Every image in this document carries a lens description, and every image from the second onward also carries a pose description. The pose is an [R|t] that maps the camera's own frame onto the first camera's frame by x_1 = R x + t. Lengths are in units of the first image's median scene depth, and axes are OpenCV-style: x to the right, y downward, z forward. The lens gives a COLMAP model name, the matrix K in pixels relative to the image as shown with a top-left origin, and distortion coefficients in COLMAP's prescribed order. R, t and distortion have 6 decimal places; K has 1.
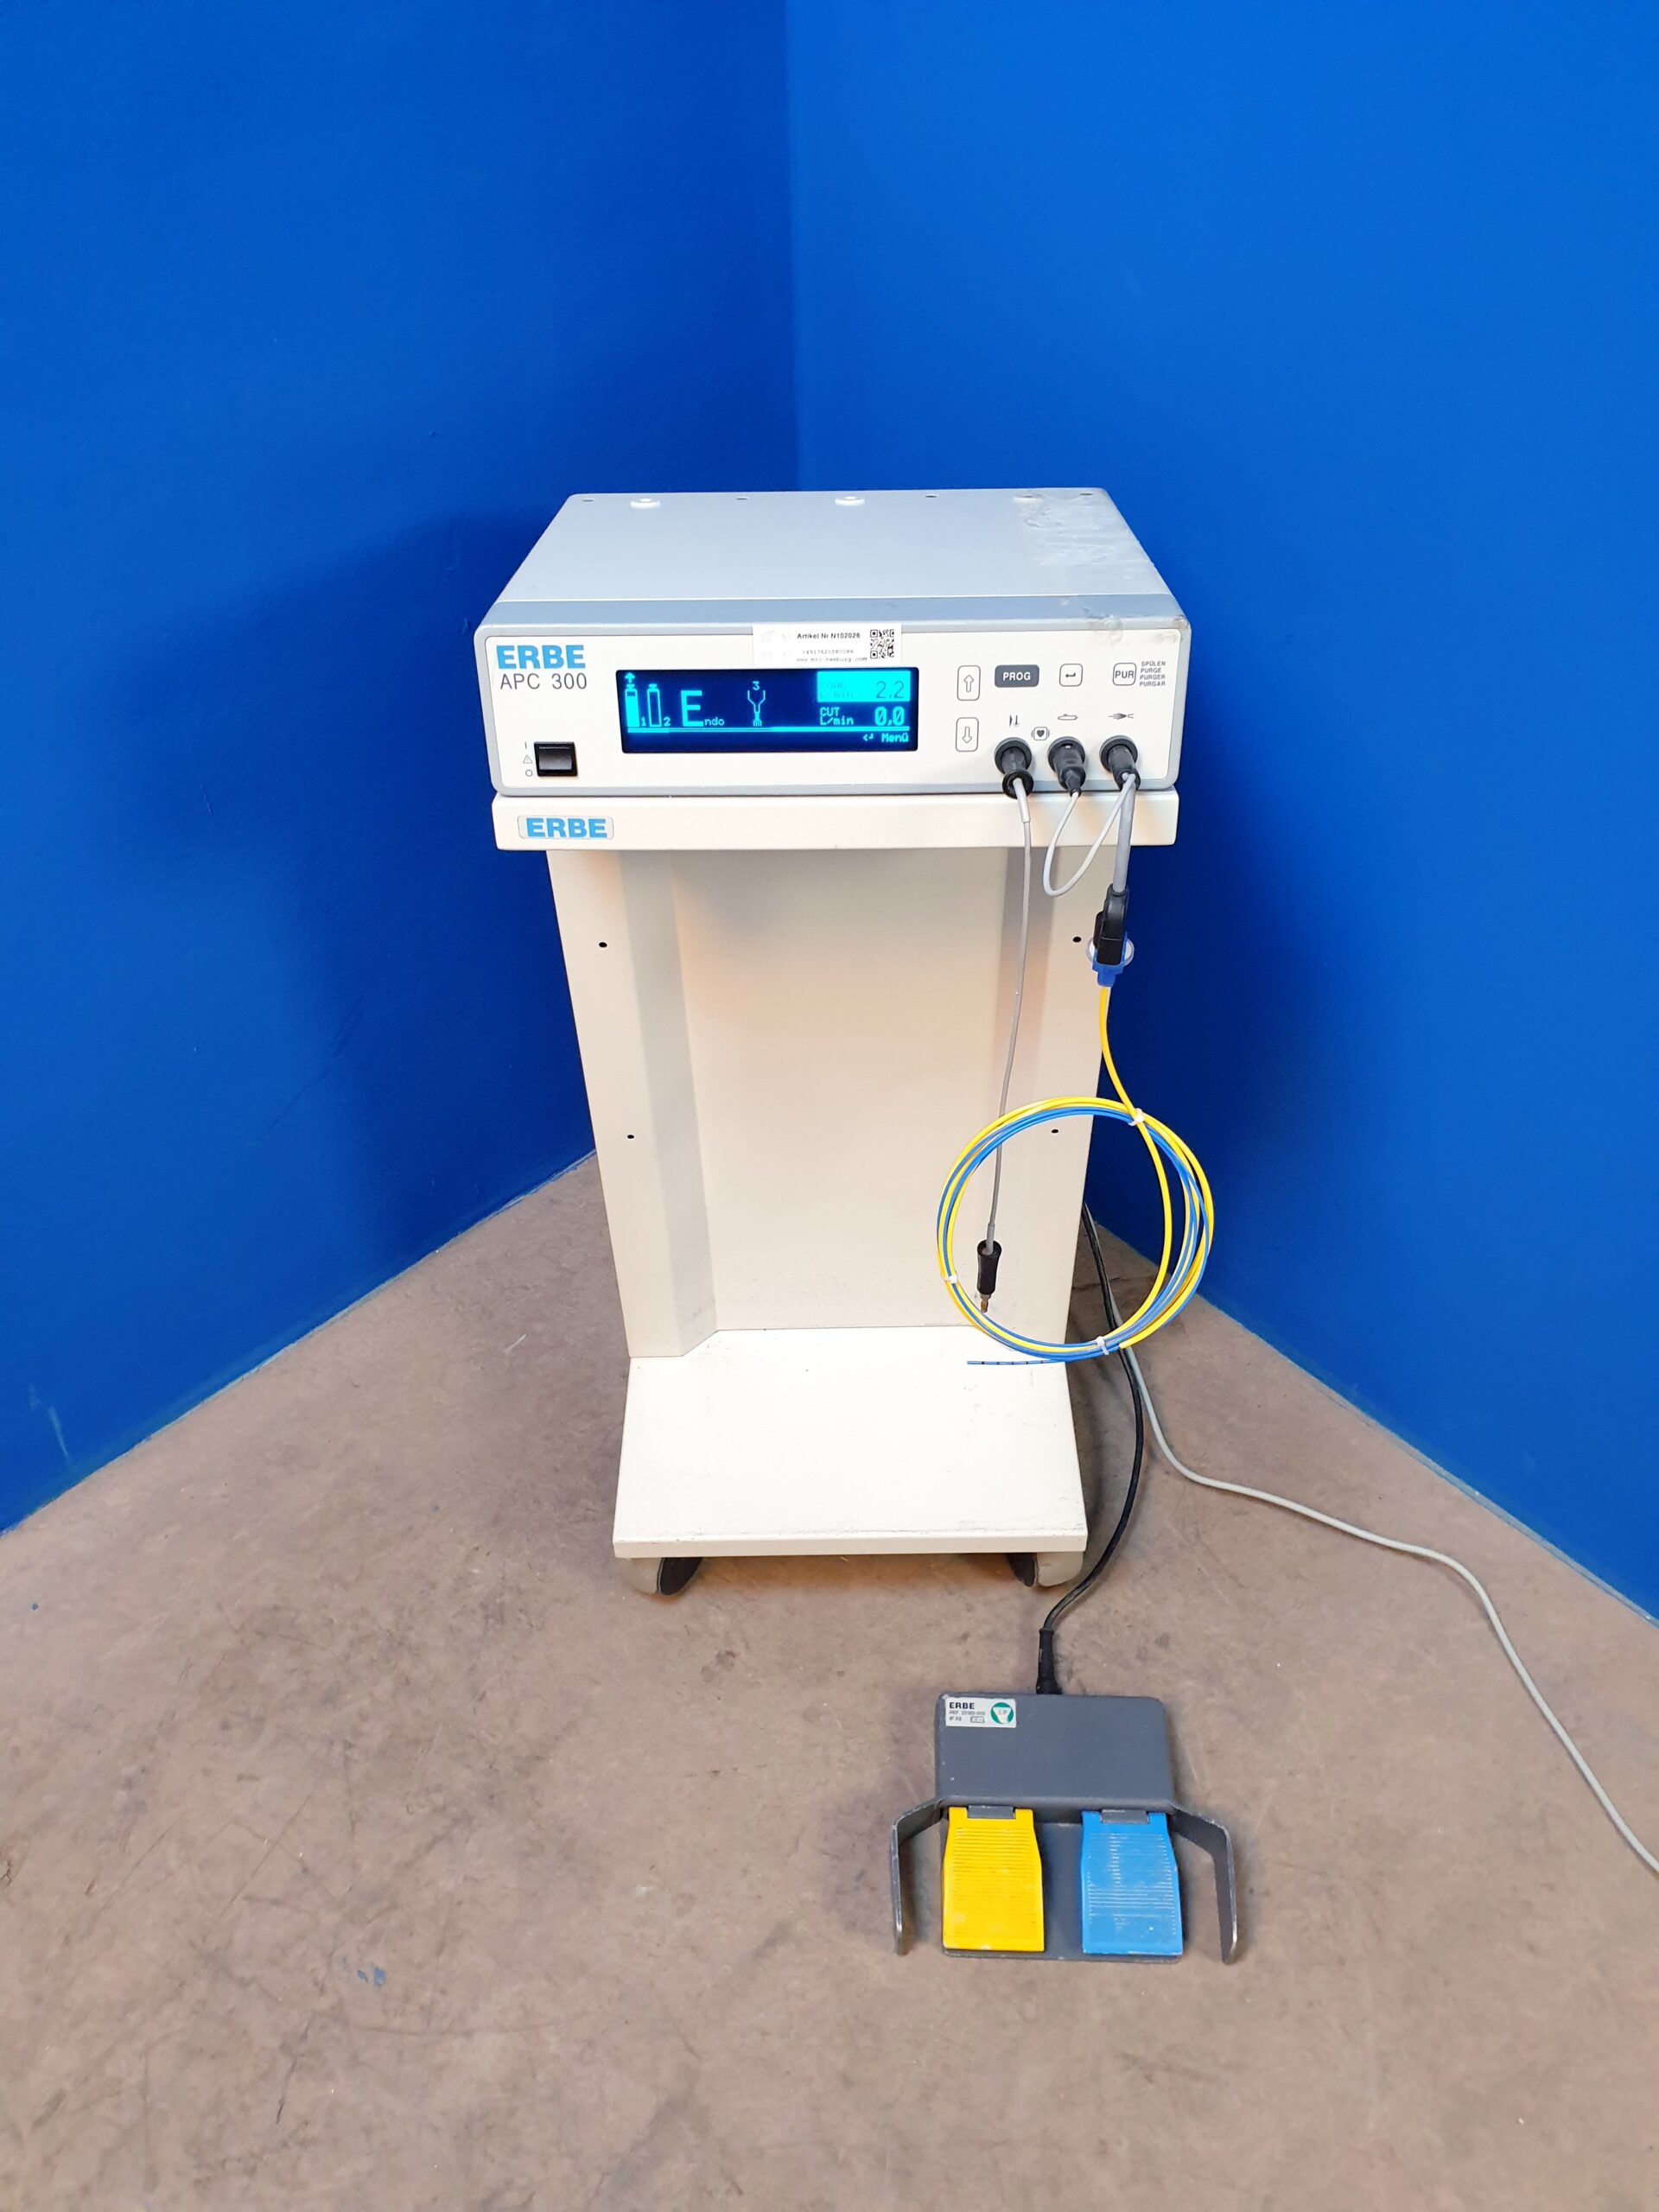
lens RADIAL K [[1659.0, 0, 829.5], [0, 1659.0, 1106.0], [0, 0, 1]] dist [0.013387, -0.001359]
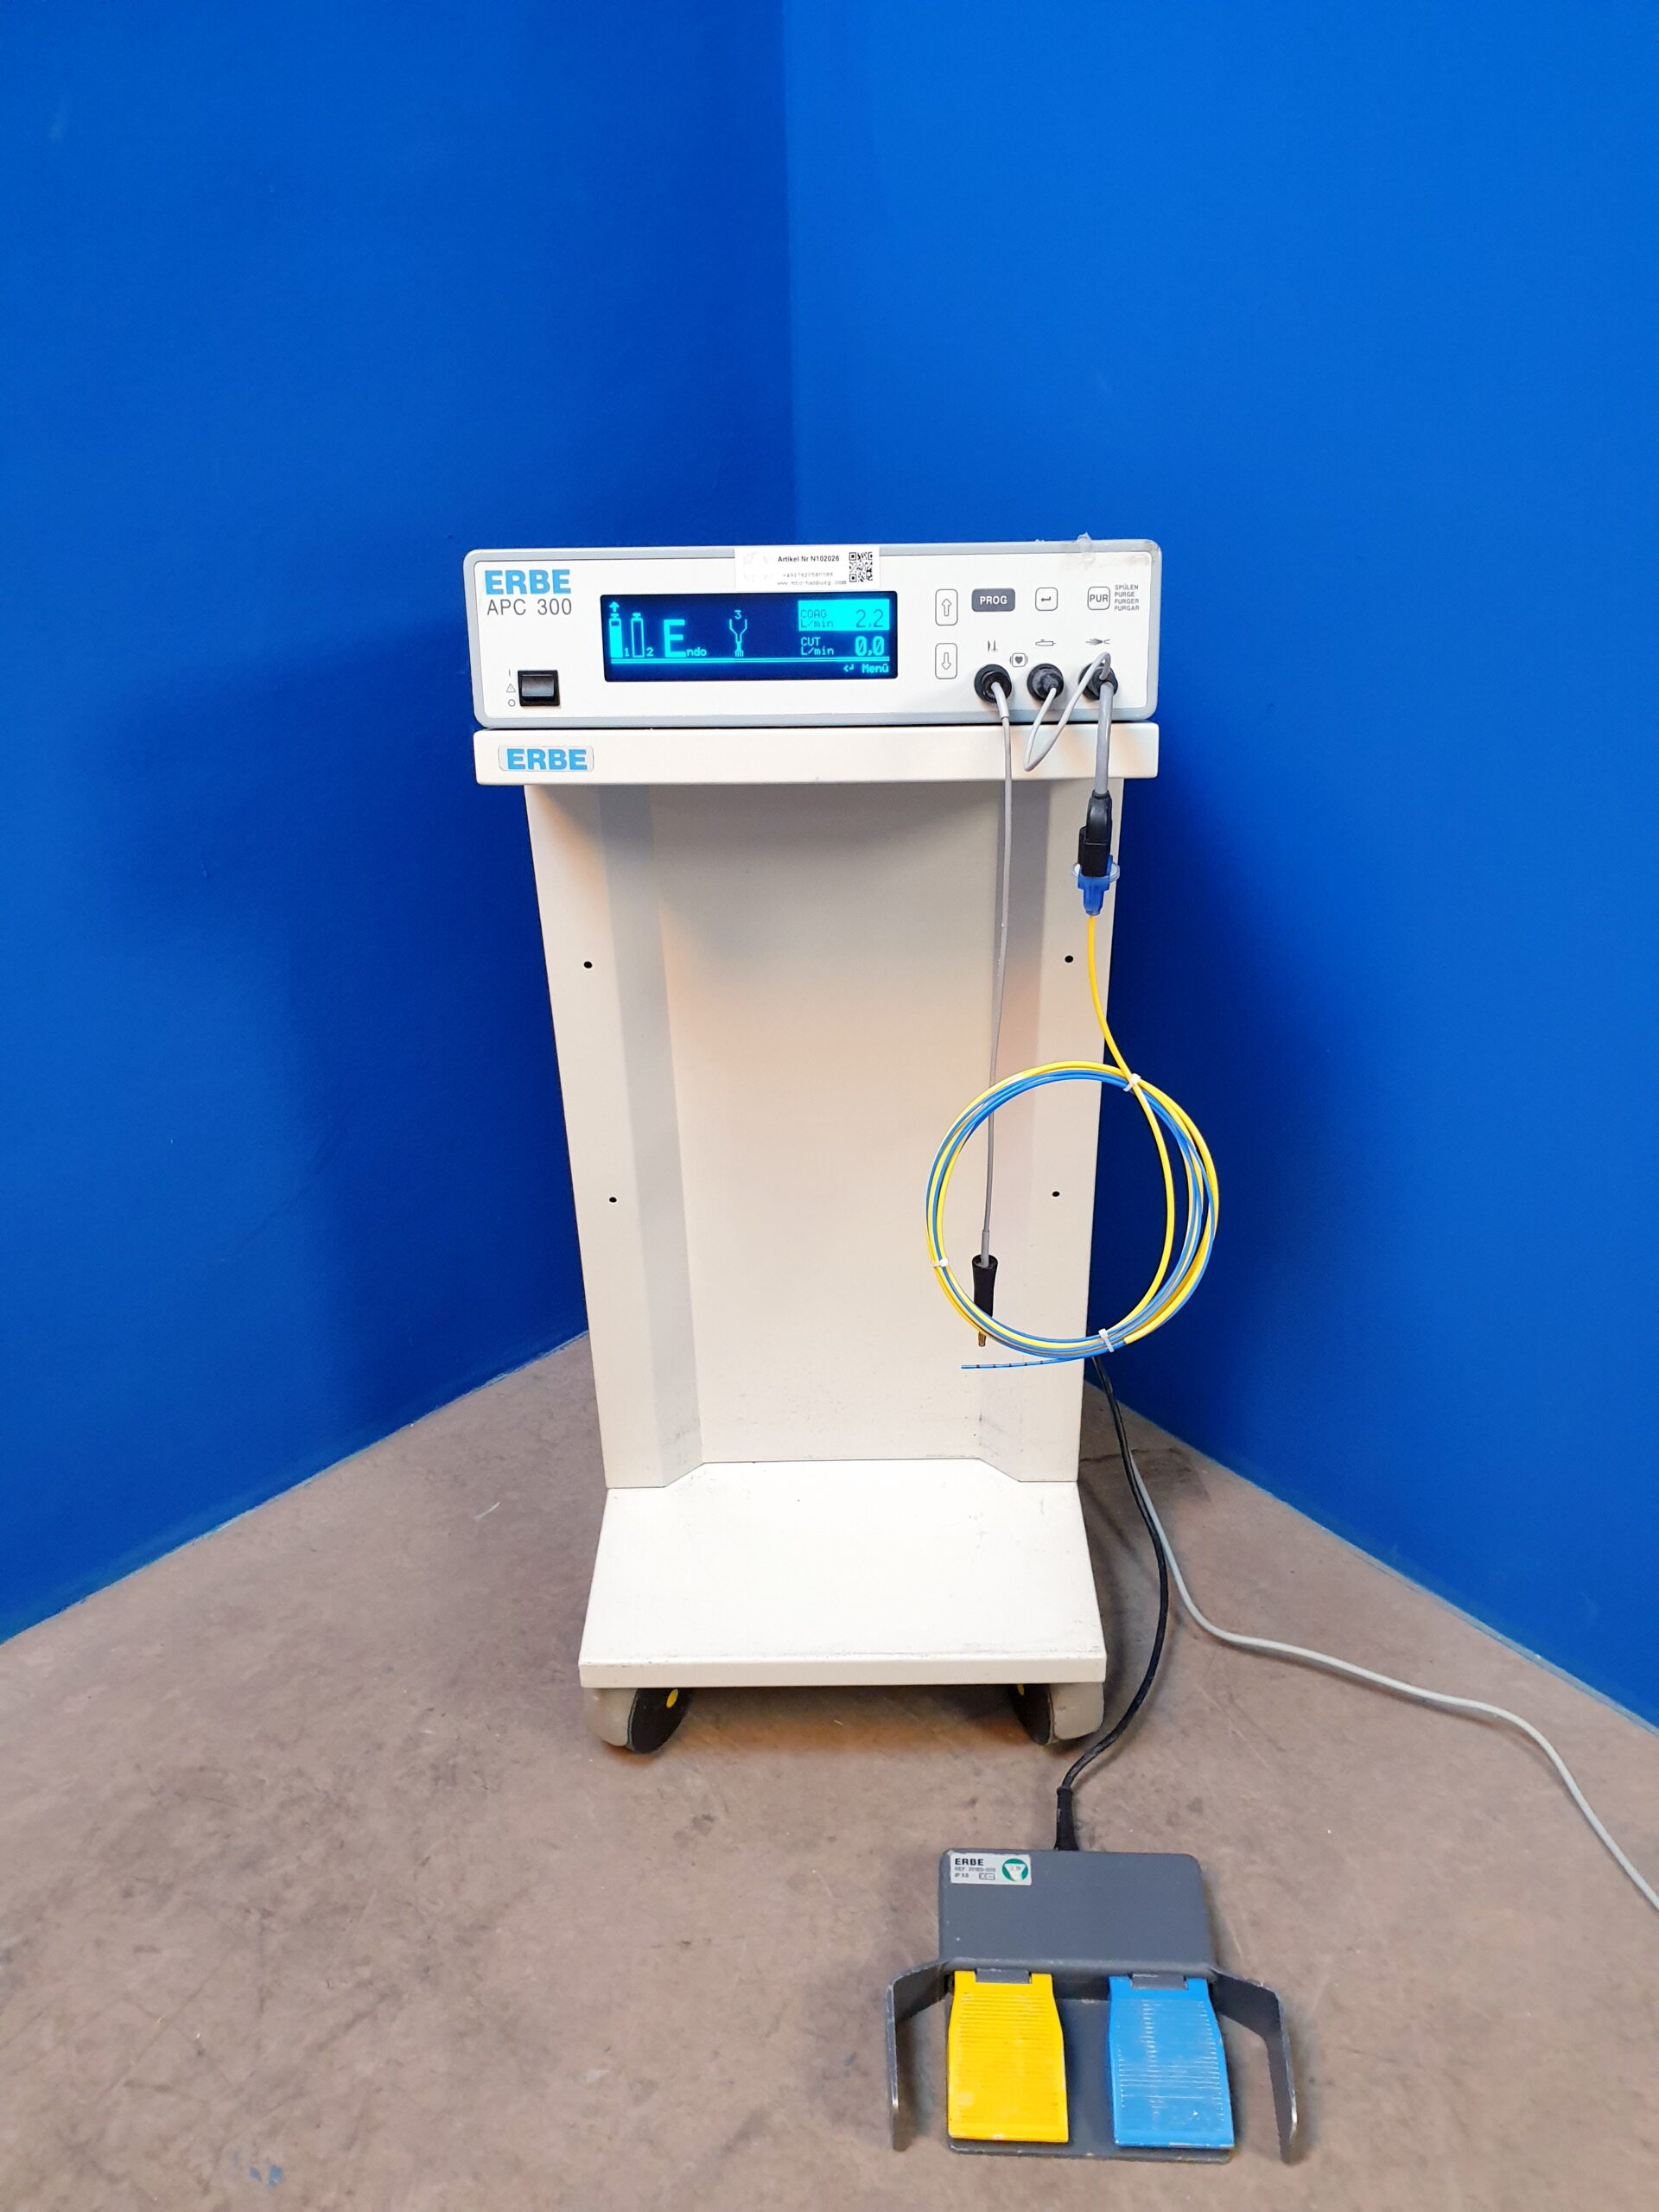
lens RADIAL K [[1664.5, 0, 845.7], [0, 1664.5, 1134.1], [0, 0, 1]] dist [-0.014092, 0.057238]
pose [[0.999986, 0.002617, -0.004596, 0.026423], [-0.003625, 0.971883, -0.235437, 0.285823], [0.003850, 0.235450, 0.971879, 0.080900]]
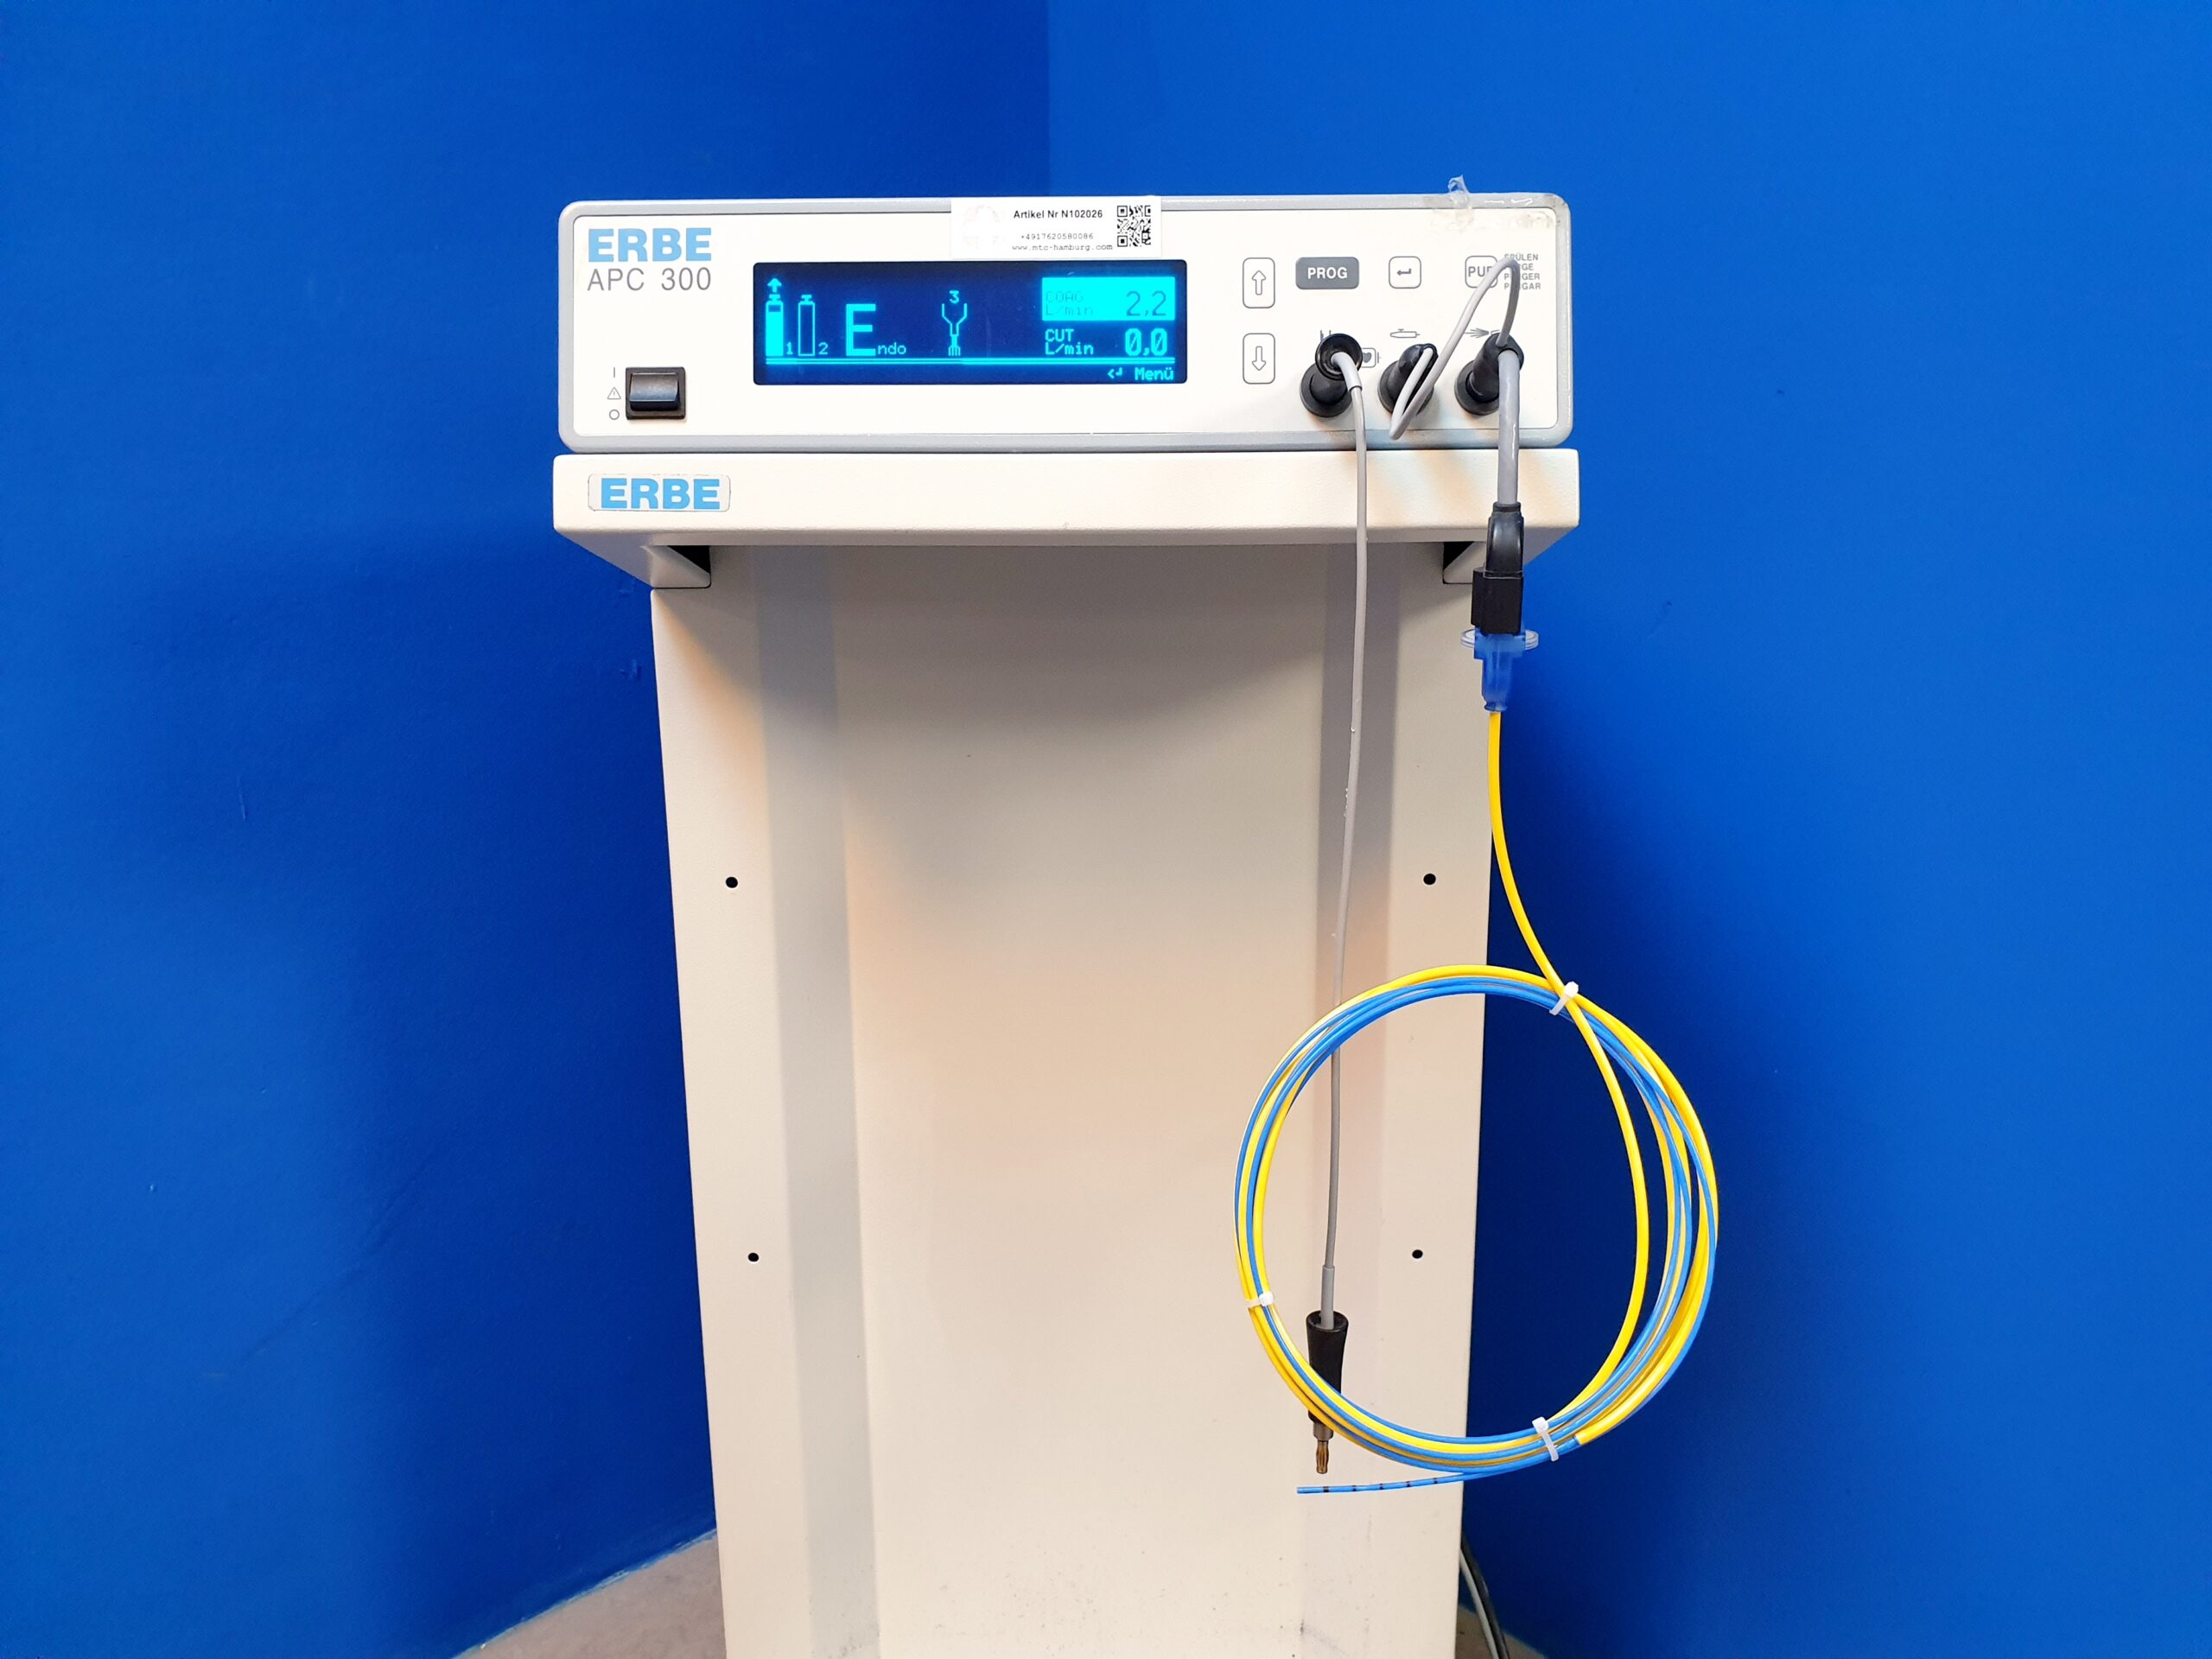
lens RADIAL K [[1725.2, 0, 1125.1], [0, 1725.2, 862.8], [0, 0, 1]] dist [0.068841, -0.198777]
pose [[0.999920, 0.011819, -0.004457, 0.032462], [-0.012424, 0.856529, -0.515949, 0.314397], [-0.002280, 0.515964, 0.856607, 0.479710]]
